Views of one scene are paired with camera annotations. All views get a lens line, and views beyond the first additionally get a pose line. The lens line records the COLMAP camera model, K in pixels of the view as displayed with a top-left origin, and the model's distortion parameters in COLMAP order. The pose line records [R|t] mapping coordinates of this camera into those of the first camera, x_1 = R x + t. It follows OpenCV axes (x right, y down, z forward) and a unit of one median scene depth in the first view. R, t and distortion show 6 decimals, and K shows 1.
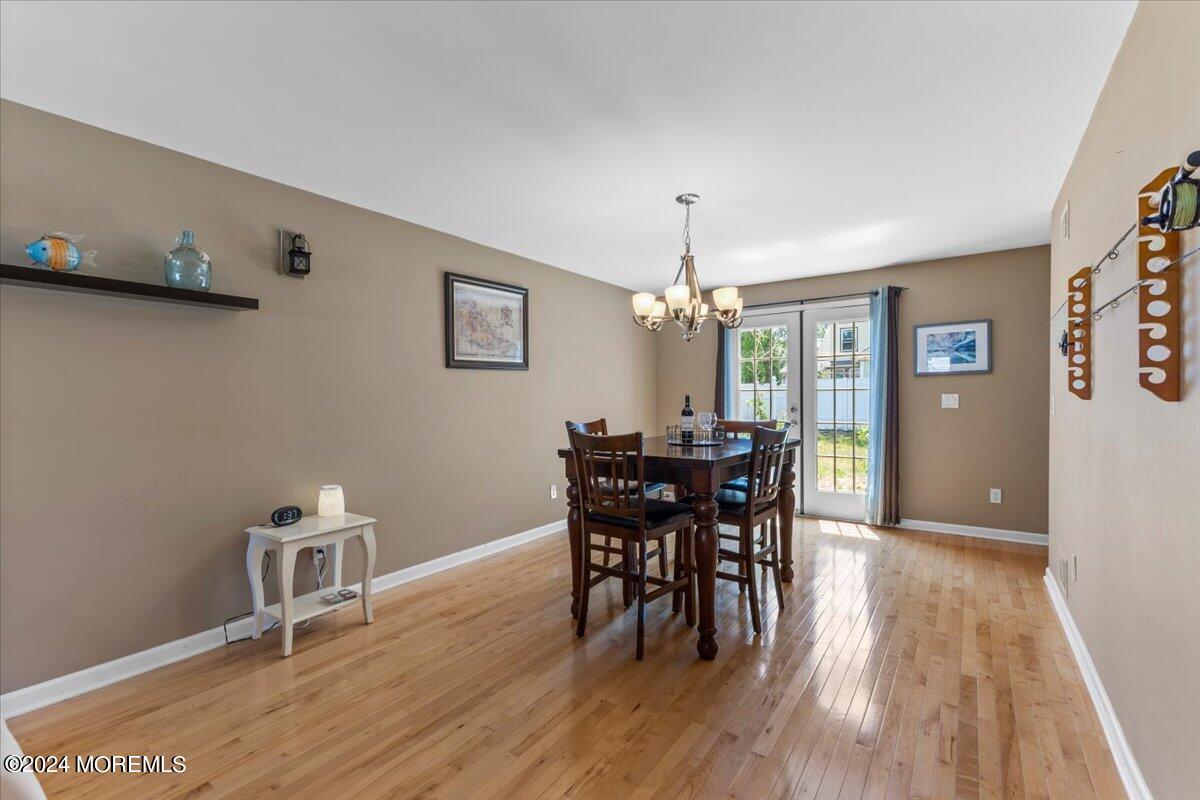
lens RADIAL K [[554.8, 0, 600.0], [0, 554.8, 400.0], [0, 0, 1]] dist [-0.001518, 0.000080]
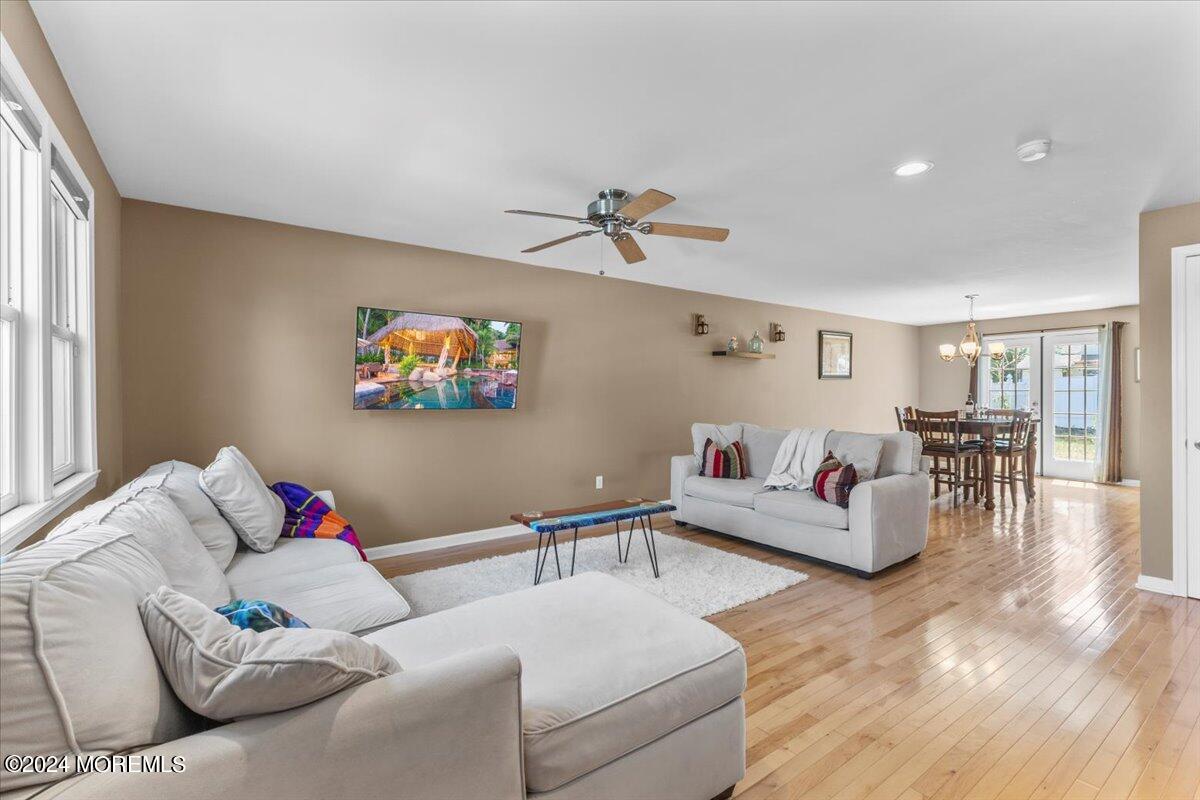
lens RADIAL K [[517.1, 0, 596.5], [0, 517.1, 392.5], [0, 0, 1]] dist [-0.016441, -0.000154]
pose [[0.932029, 0.006871, -0.362319, -0.347757], [-0.009206, 0.999946, -0.004719, 0.004153], [0.362267, 0.007734, 0.932042, -0.971519]]
